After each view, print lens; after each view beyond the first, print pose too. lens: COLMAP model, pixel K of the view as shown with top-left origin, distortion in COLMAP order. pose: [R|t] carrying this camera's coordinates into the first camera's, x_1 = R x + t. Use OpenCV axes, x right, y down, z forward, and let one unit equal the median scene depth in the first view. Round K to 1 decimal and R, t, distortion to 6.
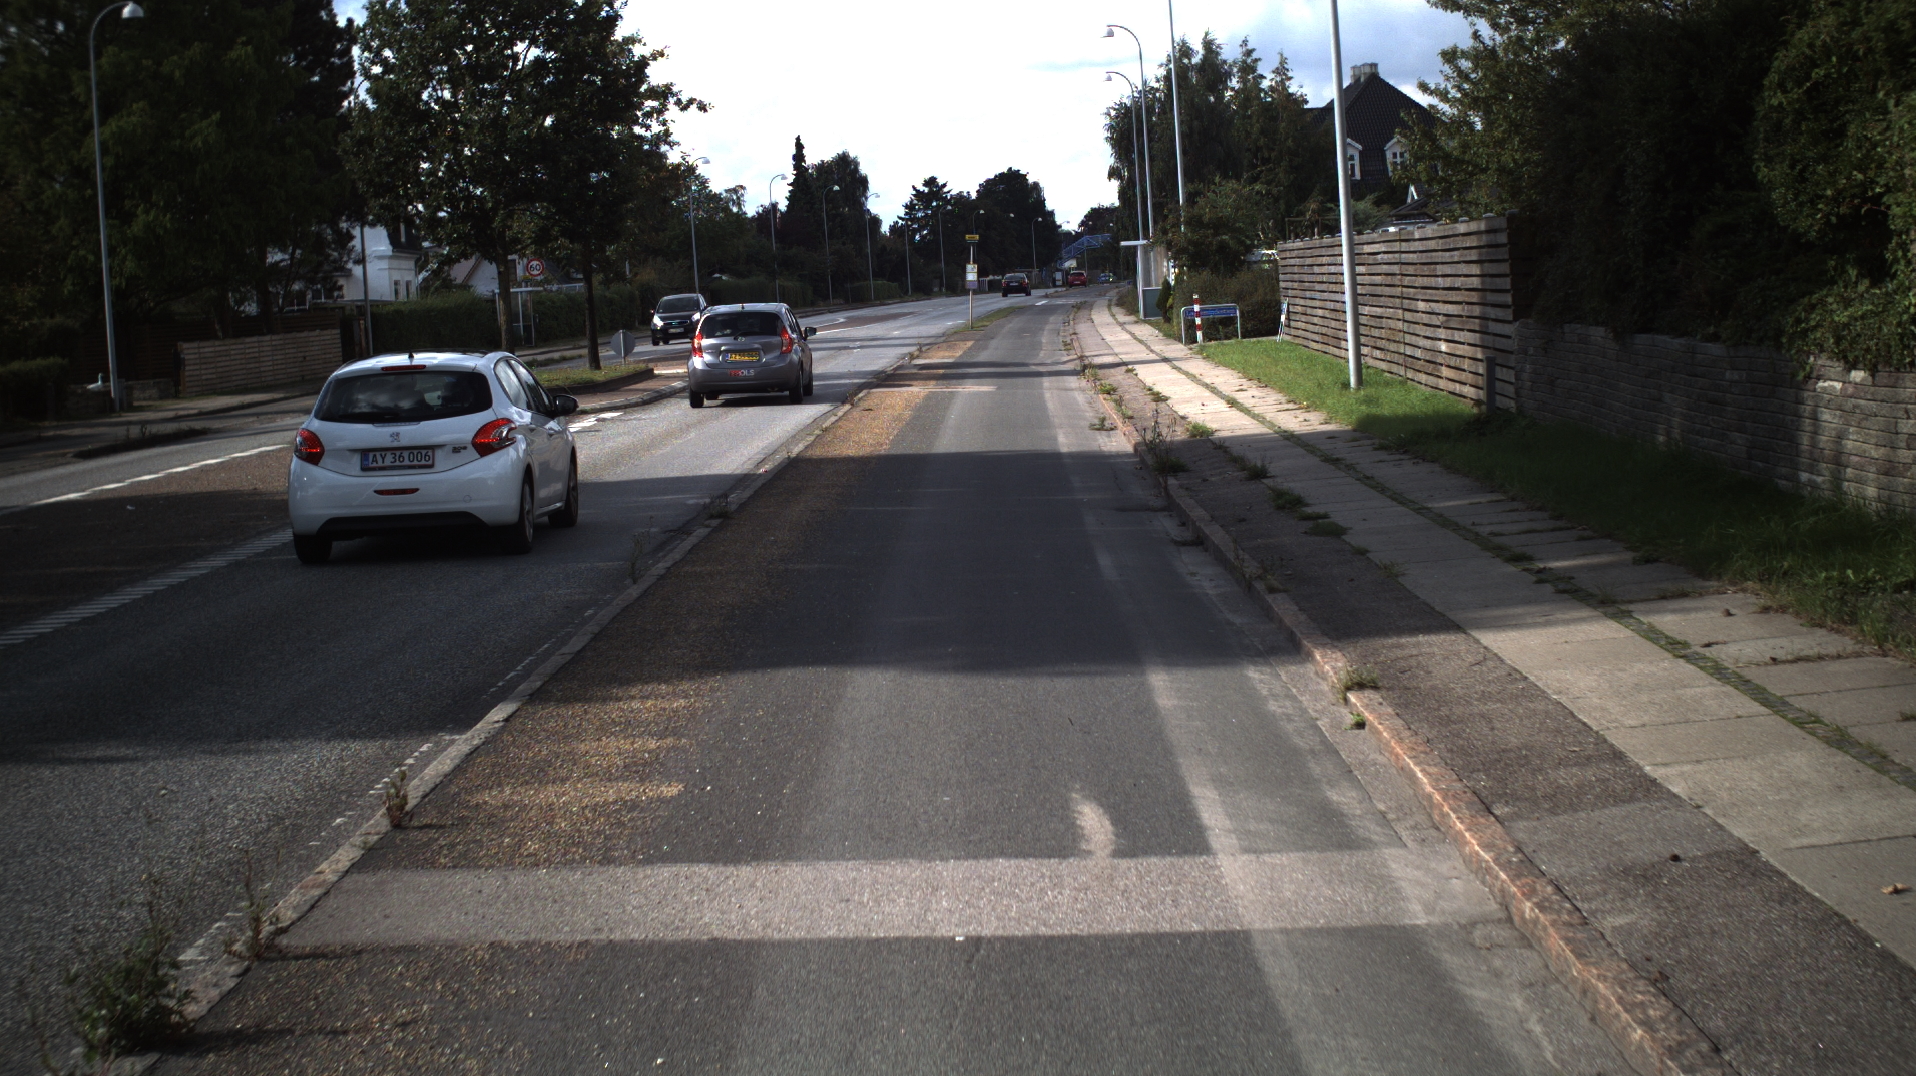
lens RADIAL K [[3335.4, 0, 958.0], [0, 3335.4, 538.0], [0, 0, 1]] dist [-0.270032, 0.286088]
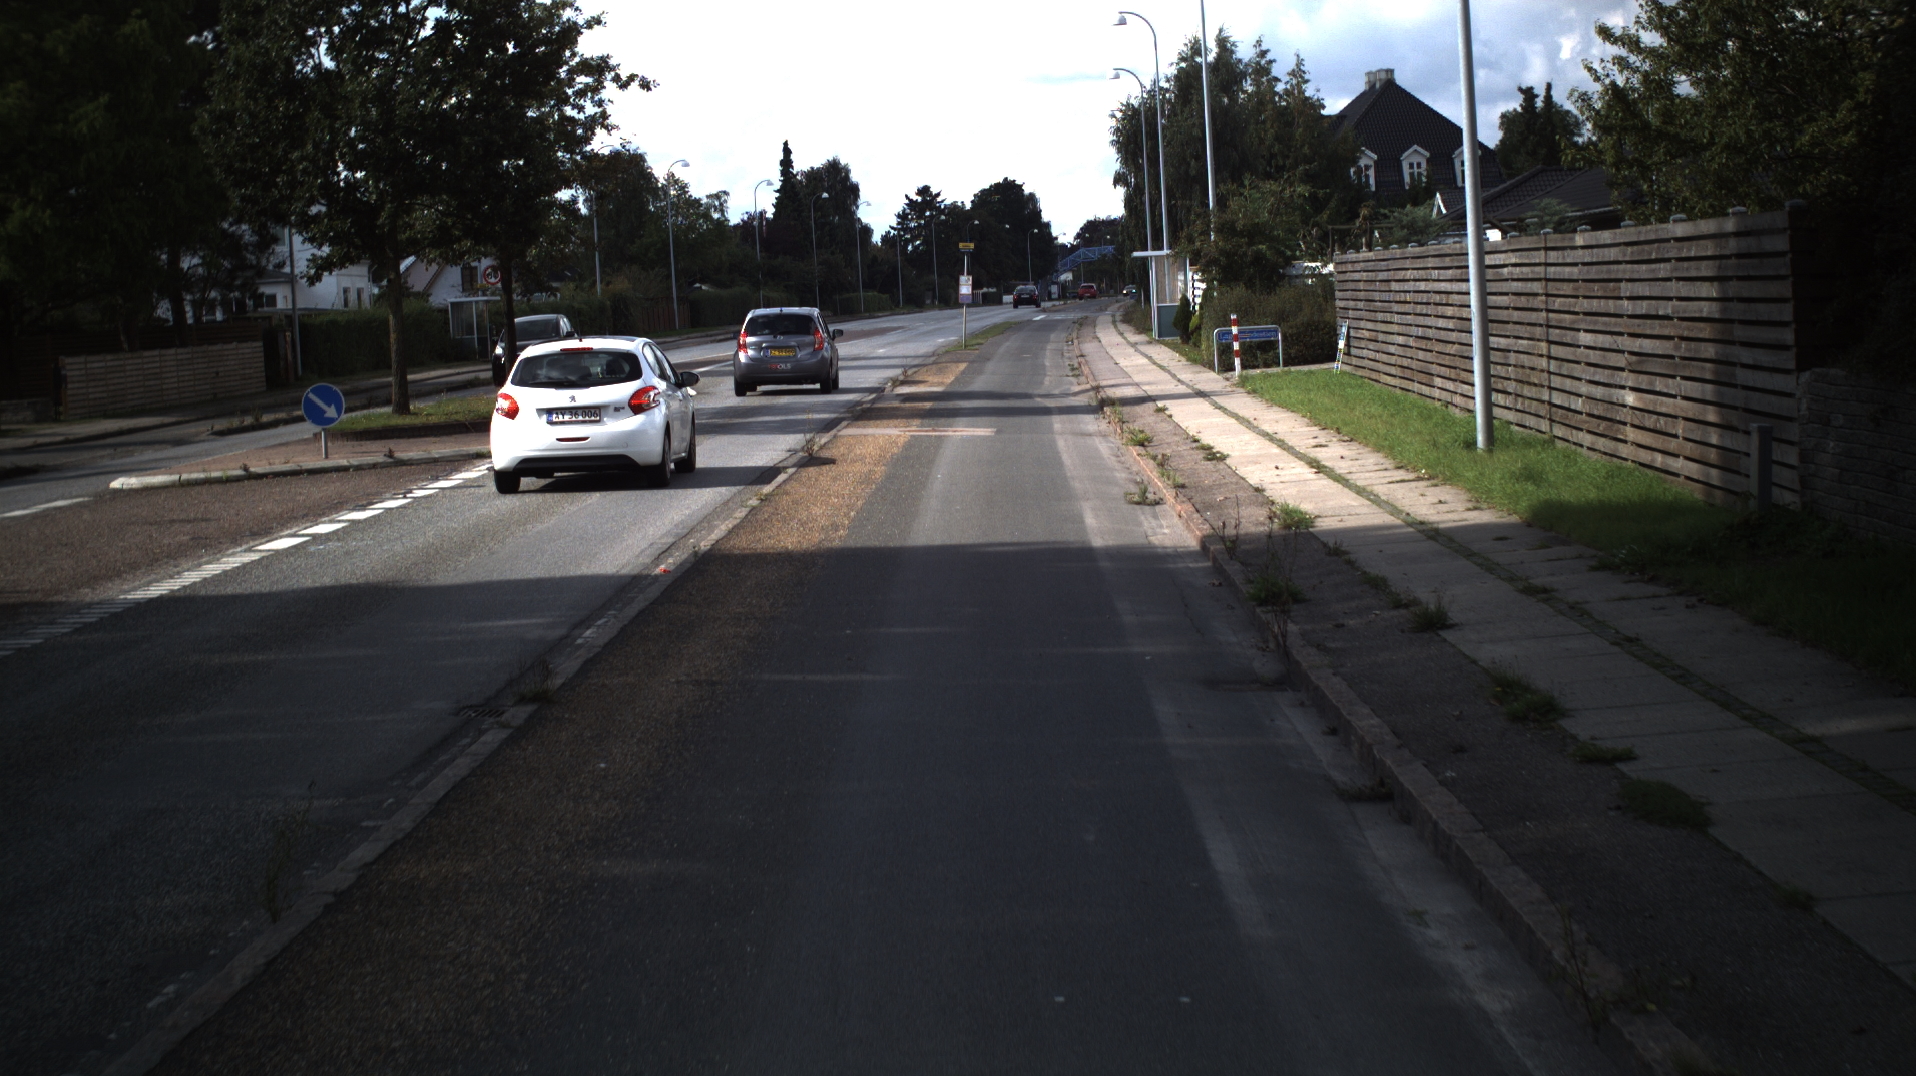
lens RADIAL K [[3335.4, 0, 958.0], [0, 3335.4, 538.0], [0, 0, 1]] dist [-0.270032, 0.286088]
pose [[0.999952, 0.009445, 0.002628, 0.000342], [-0.009436, 0.999949, -0.003586, -0.008637], [-0.002662, 0.003561, 0.999990, 0.106497]]
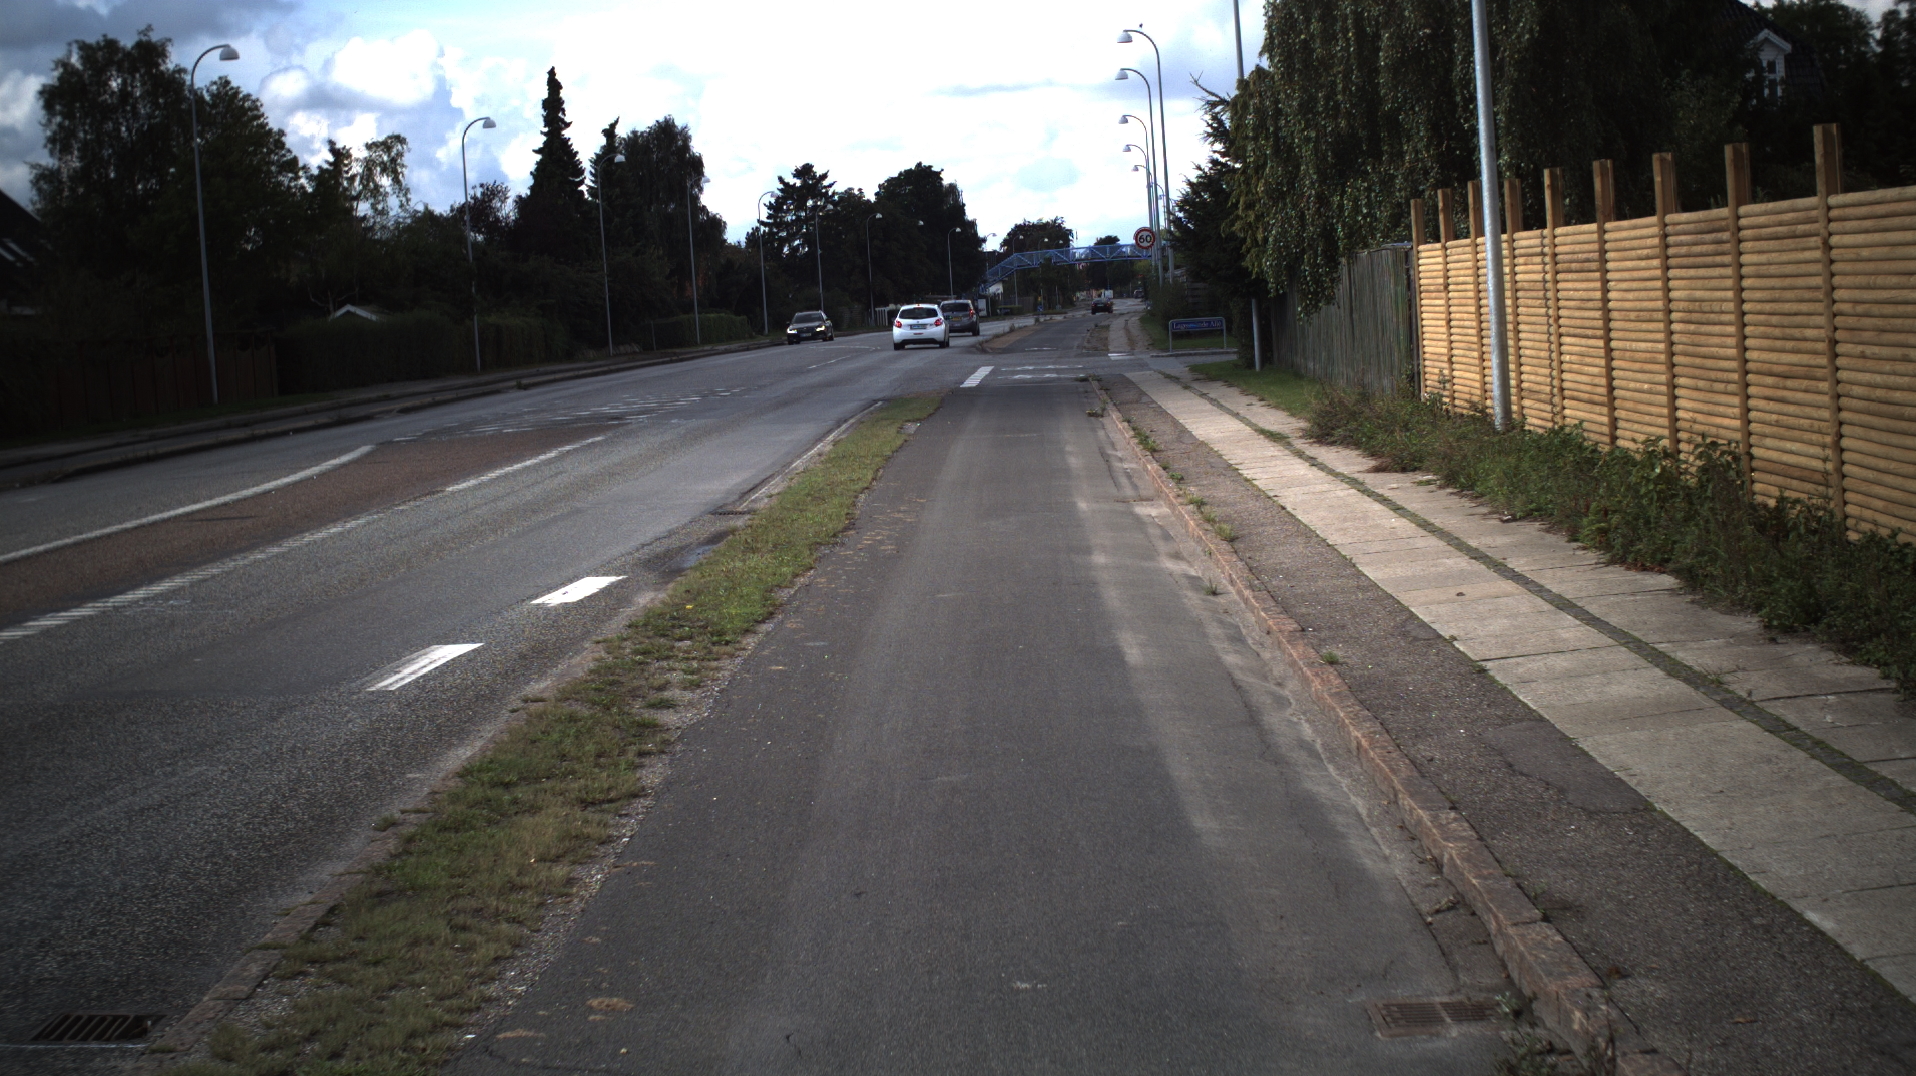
lens RADIAL K [[3335.4, 0, 958.0], [0, 3335.4, 538.0], [0, 0, 1]] dist [-0.270032, 0.286088]
pose [[0.999662, -0.000597, 0.025977, 0.021240], [0.000804, 0.999968, -0.007943, -0.085985], [-0.025971, 0.007961, 0.999631, 1.067164]]
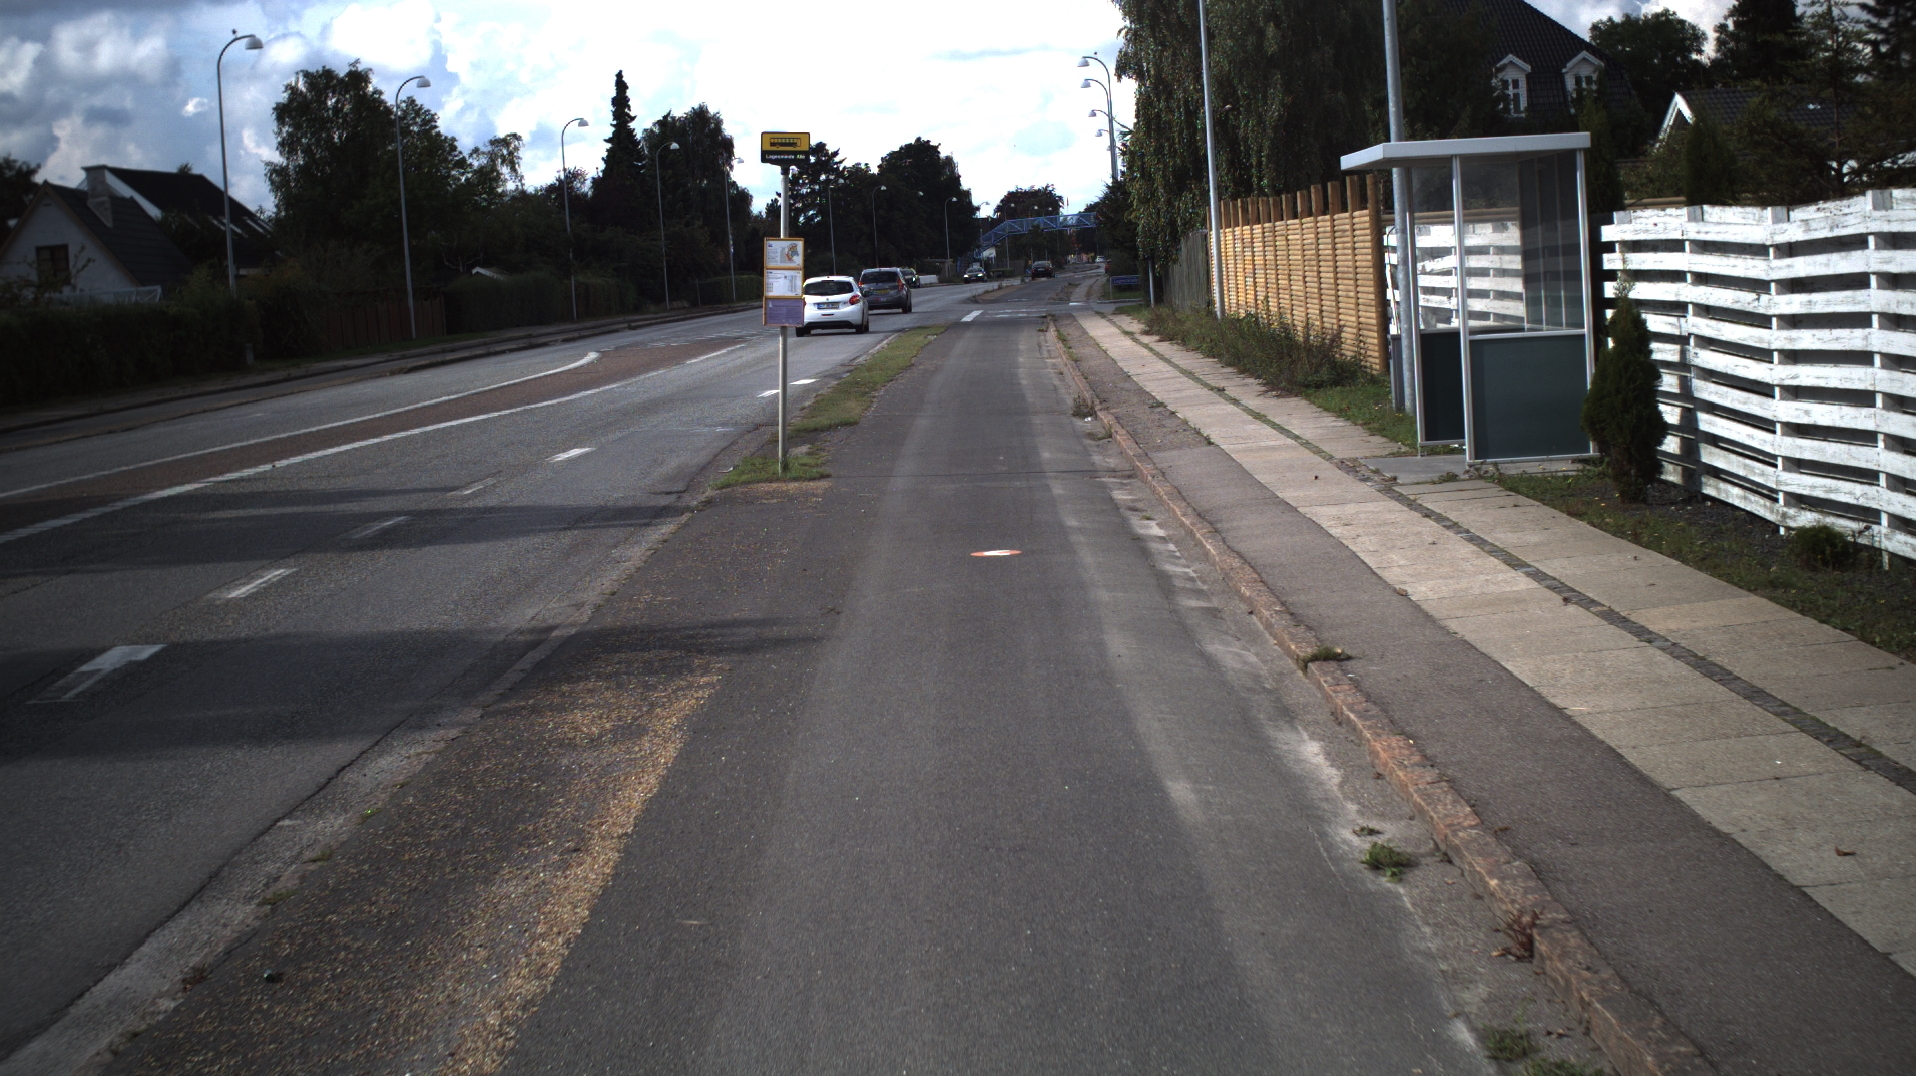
lens RADIAL K [[3335.4, 0, 958.0], [0, 3335.4, 538.0], [0, 0, 1]] dist [-0.270032, 0.286088]
pose [[0.999622, -0.002249, 0.027390, 0.011421], [0.002171, 0.999994, 0.002873, -0.060045], [-0.027397, -0.002813, 0.999621, 0.746975]]
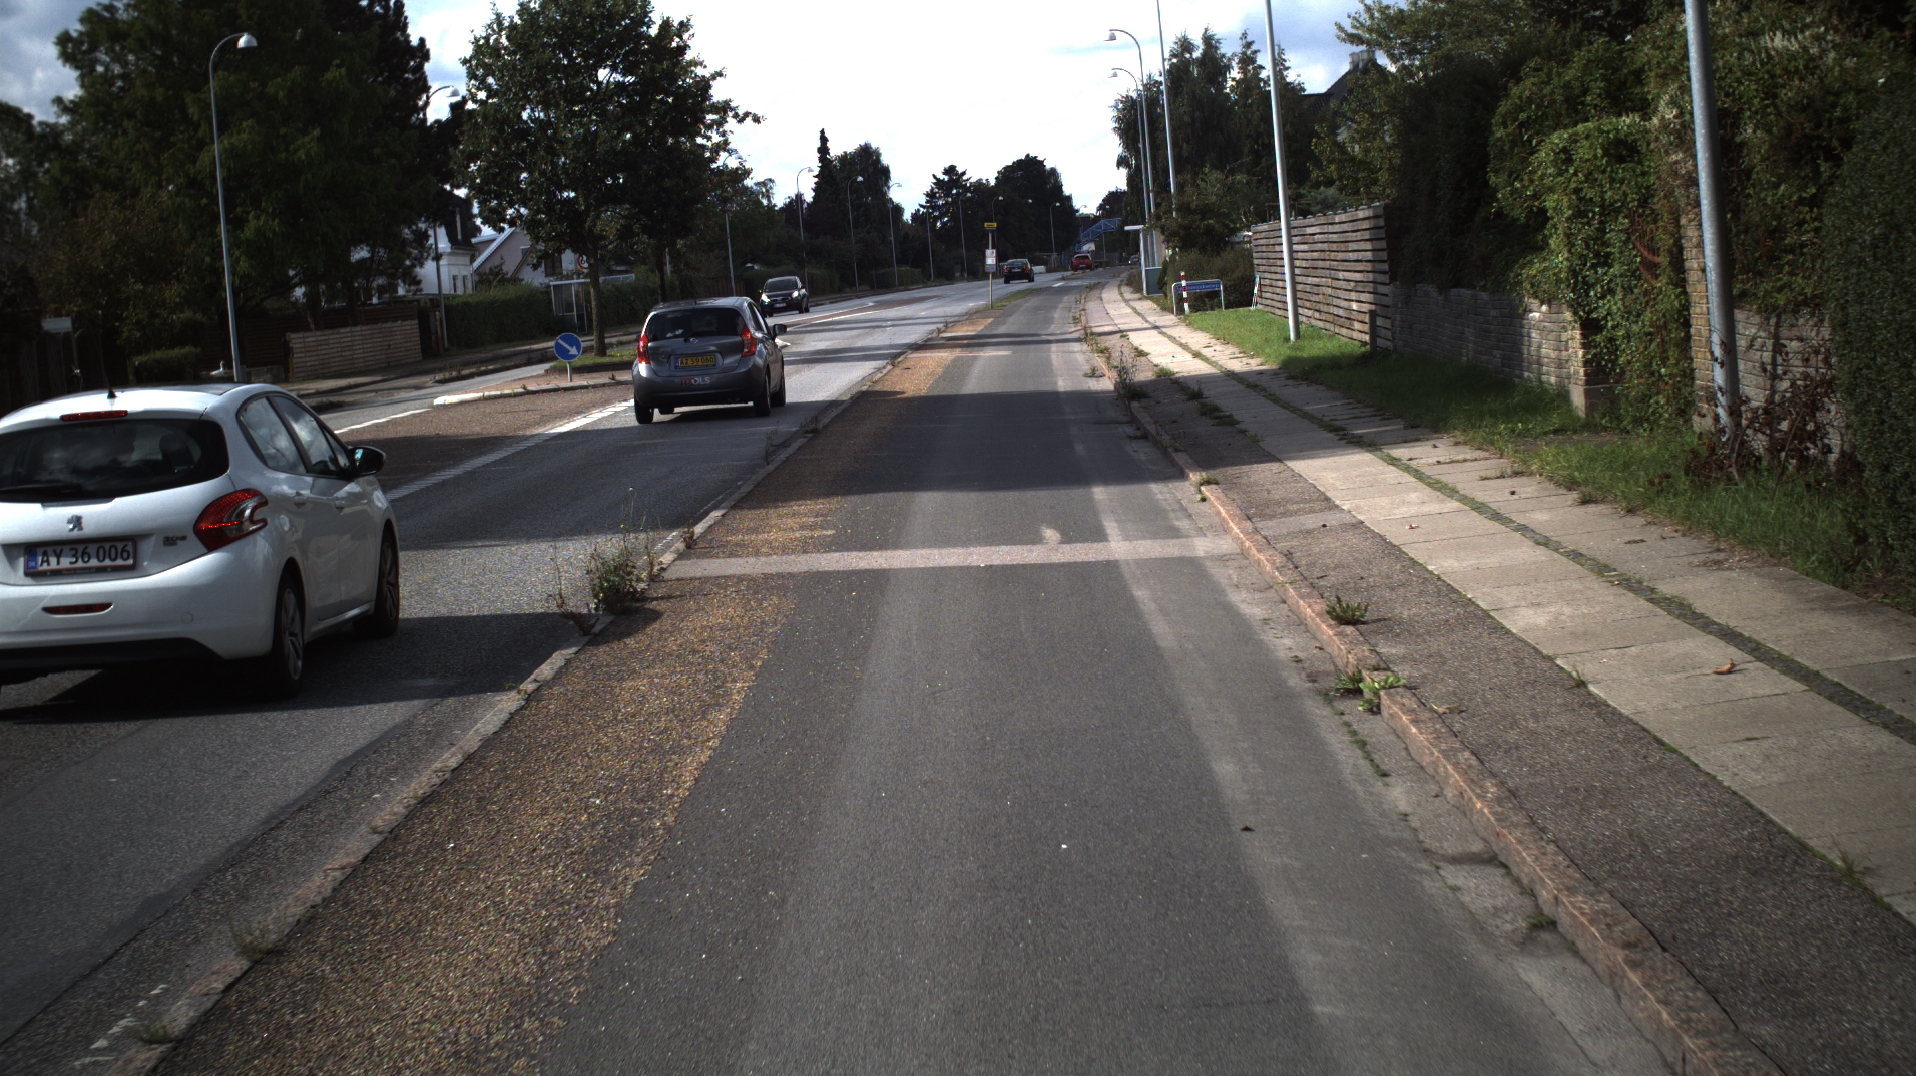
lens RADIAL K [[3335.4, 0, 958.0], [0, 3335.4, 538.0], [0, 0, 1]] dist [-0.270032, 0.286088]
pose [[0.999774, -0.019738, -0.007919, 0.000176], [0.019771, 0.999796, 0.004202, 0.008783], [0.007835, -0.004358, 0.999960, -0.106904]]
